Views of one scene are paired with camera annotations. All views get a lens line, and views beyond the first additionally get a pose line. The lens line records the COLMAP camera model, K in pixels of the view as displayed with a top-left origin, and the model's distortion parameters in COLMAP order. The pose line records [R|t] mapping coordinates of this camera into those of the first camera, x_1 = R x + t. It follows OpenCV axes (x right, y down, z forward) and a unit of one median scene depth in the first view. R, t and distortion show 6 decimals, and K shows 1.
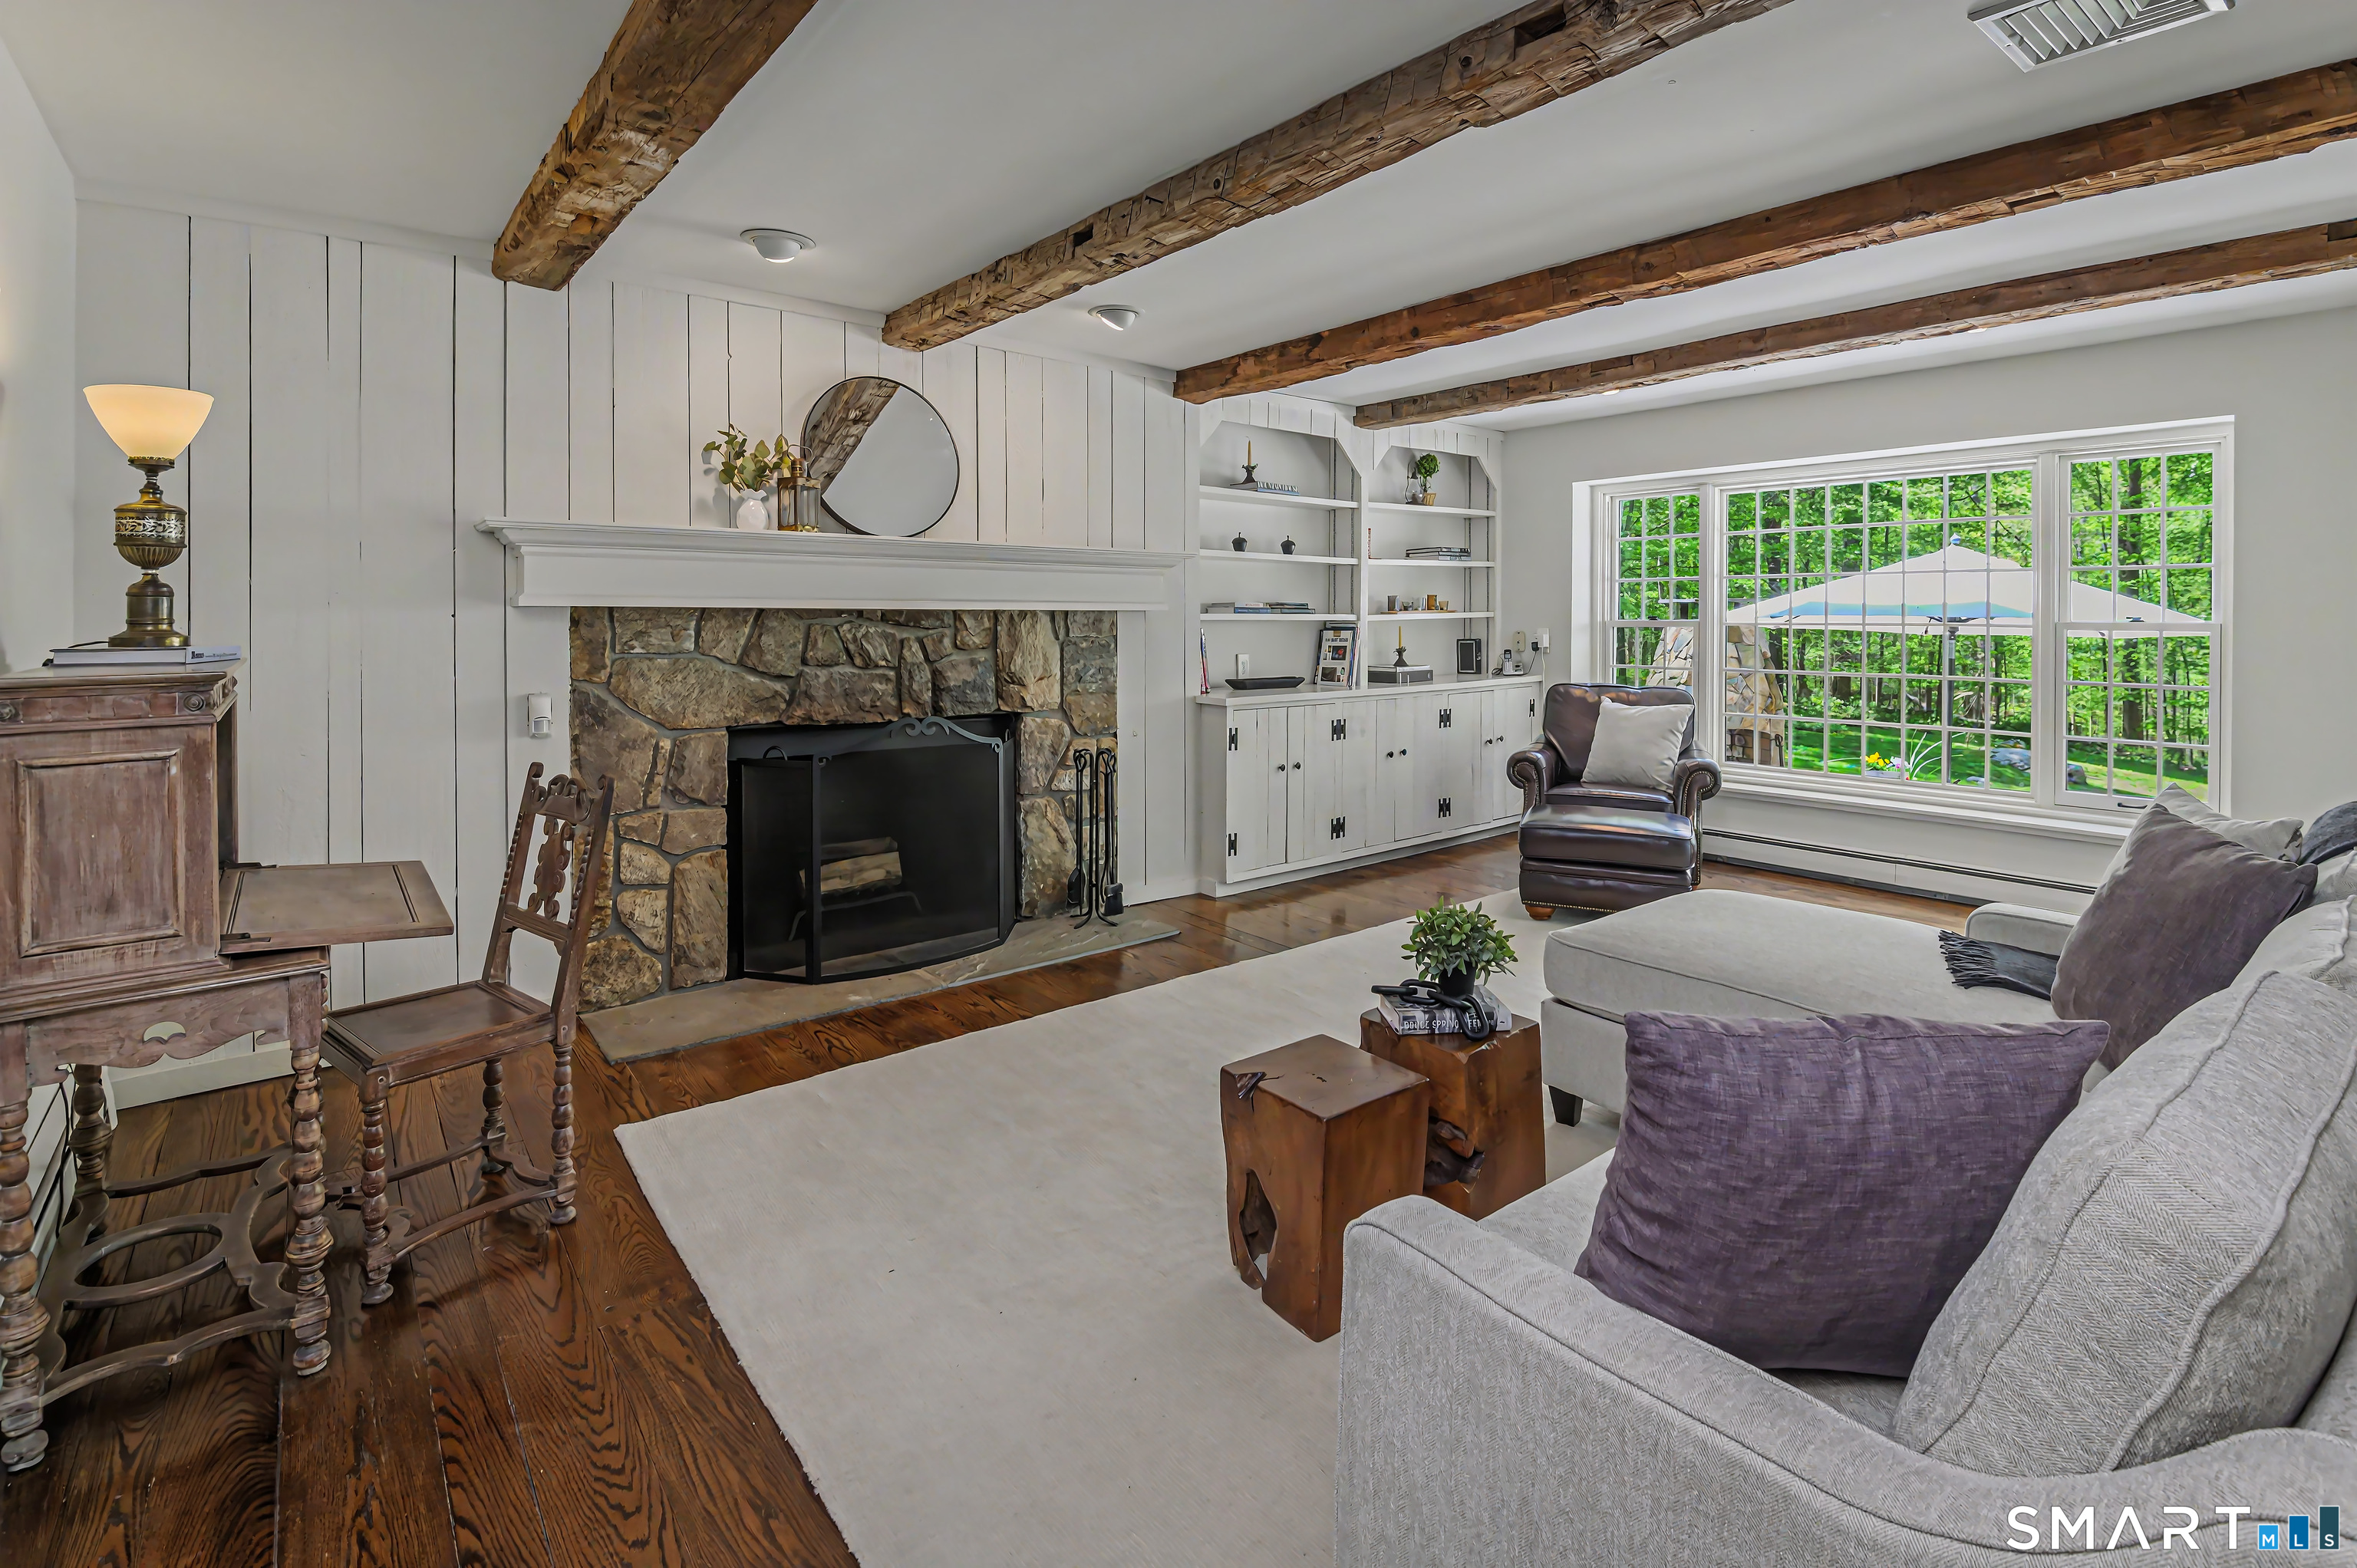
lens RADIAL K [[1098.6, 0, 1181.3], [0, 1098.6, 655.9], [0, 0, 1]] dist [0.001881, -0.004598]
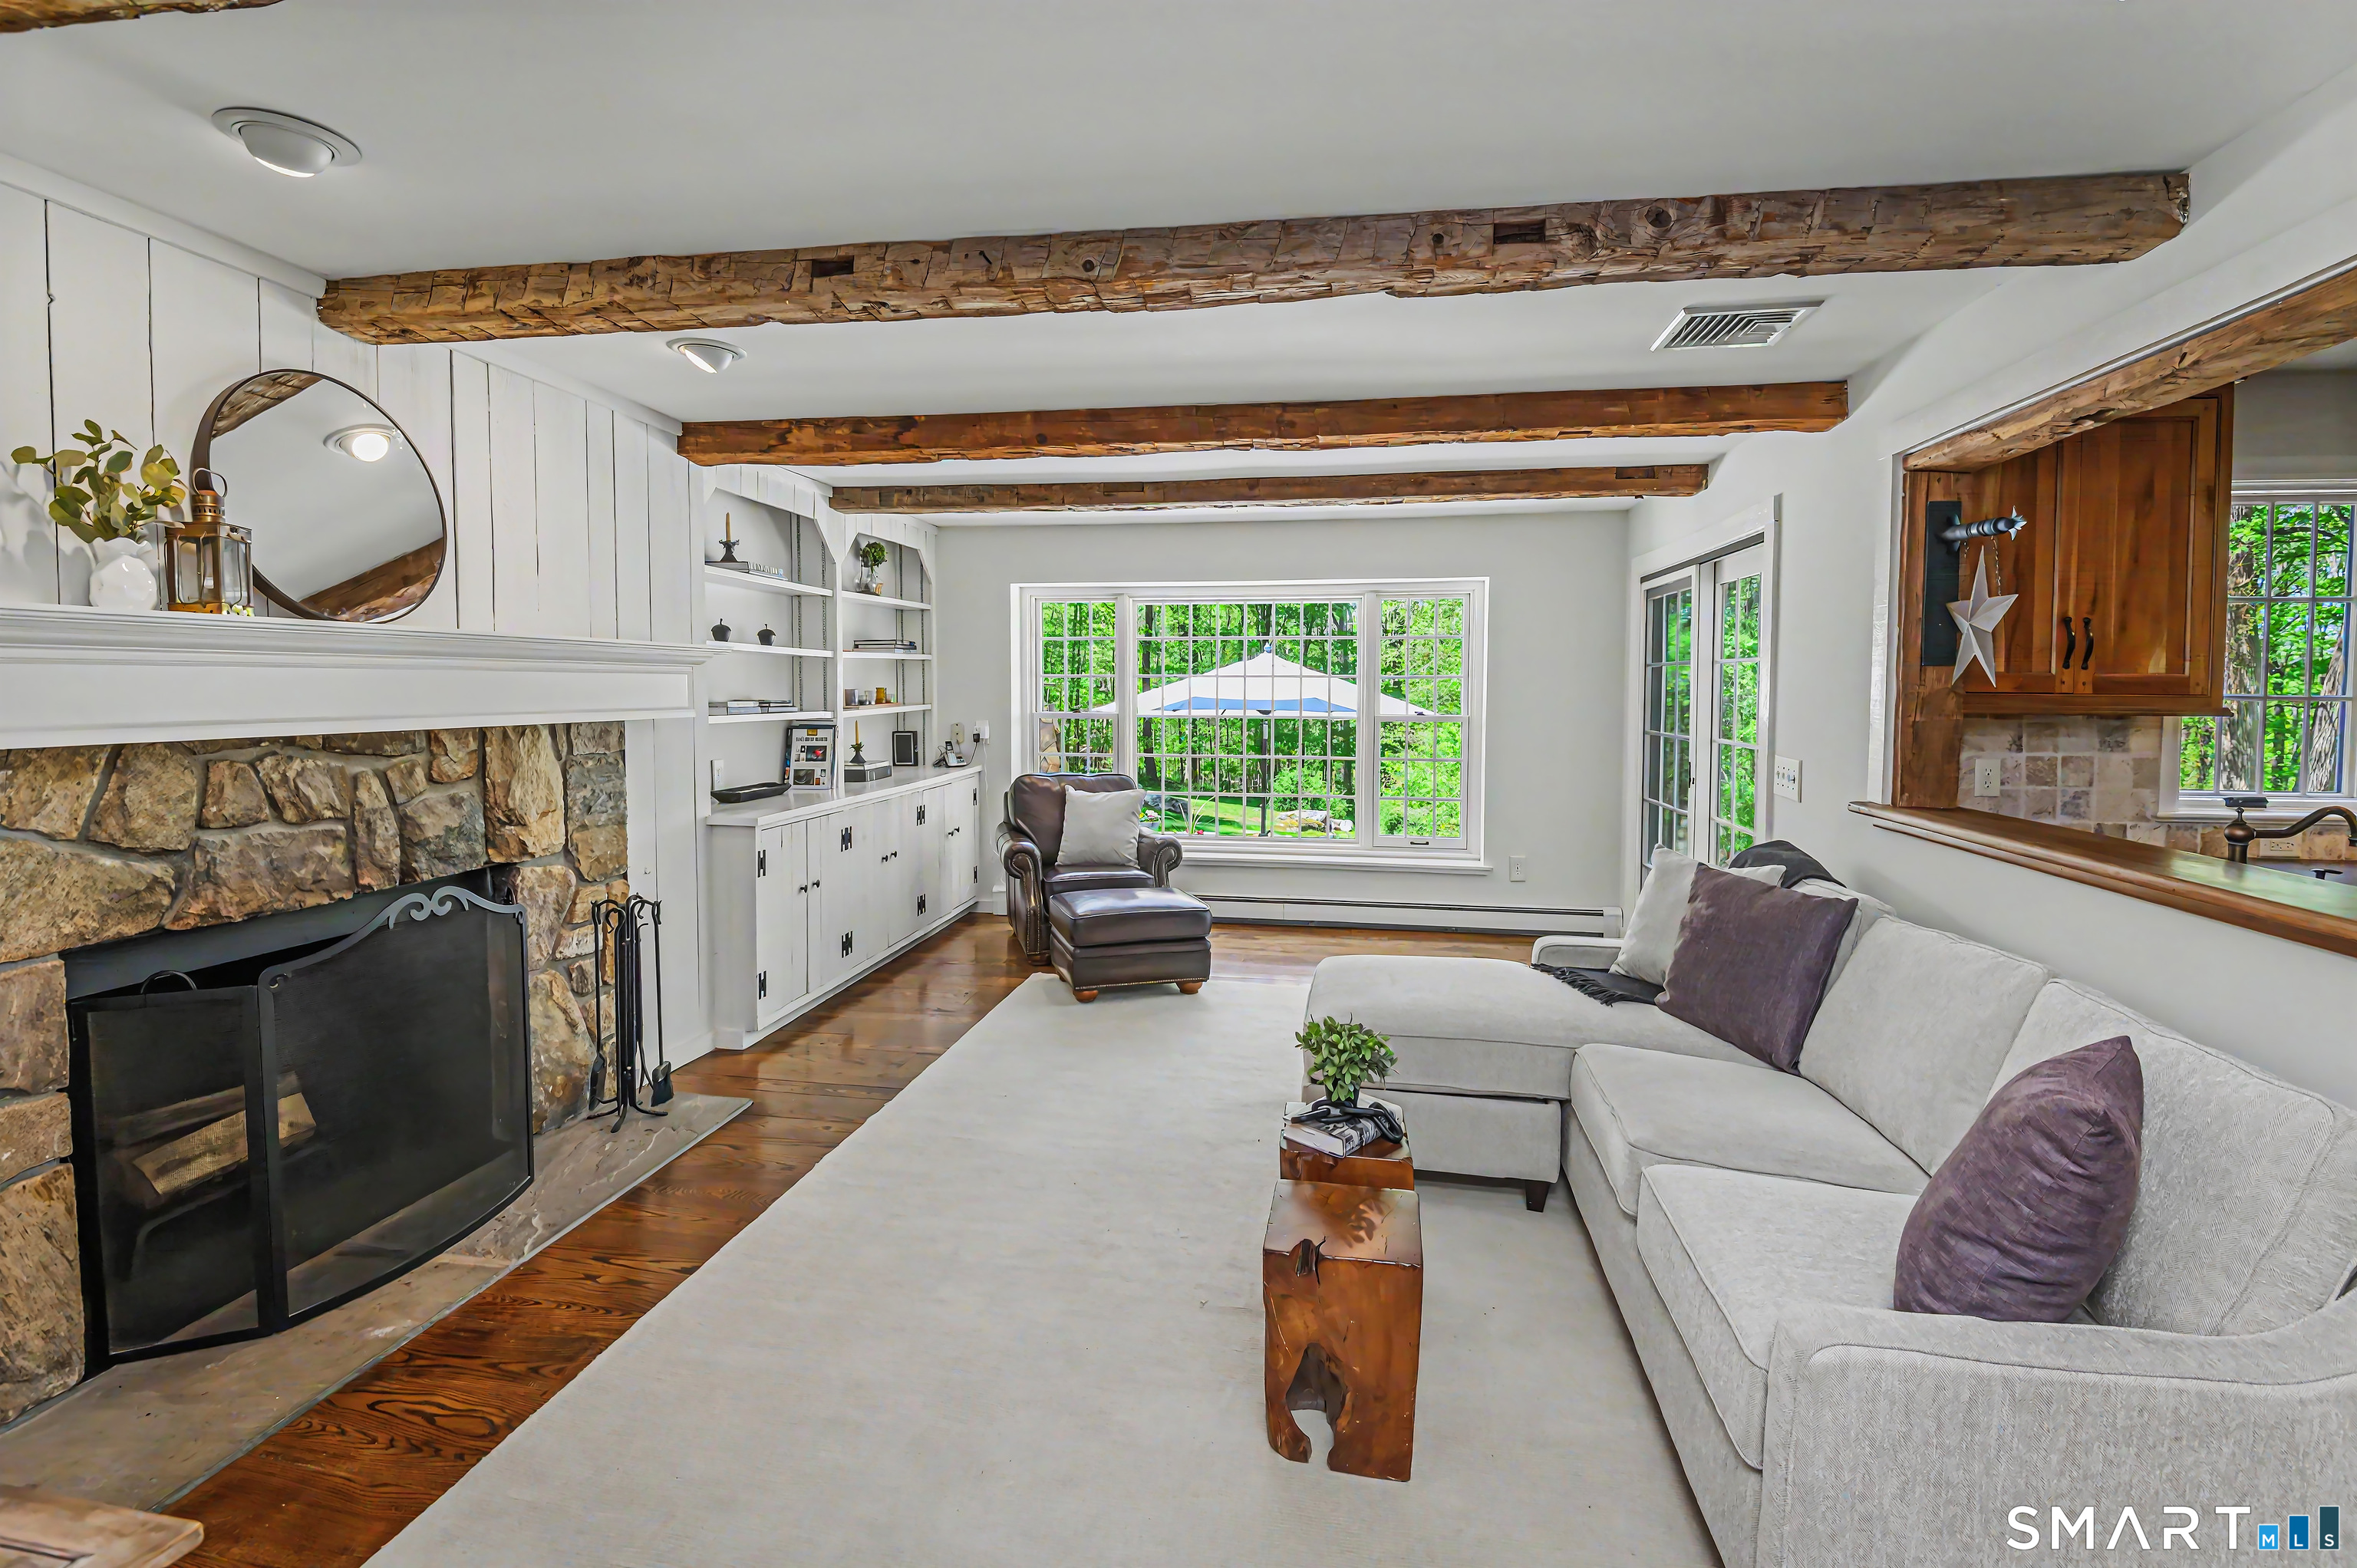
lens RADIAL K [[1058.1, 0, 1172.1], [0, 1058.1, 742.9], [0, 0, 1]] dist [0.019609, -0.023759]
pose [[0.744000, -0.034077, 0.667310, -0.288000], [0.020209, 0.999389, 0.028503, -0.039156], [-0.667874, -0.007721, 0.744234, 0.178703]]
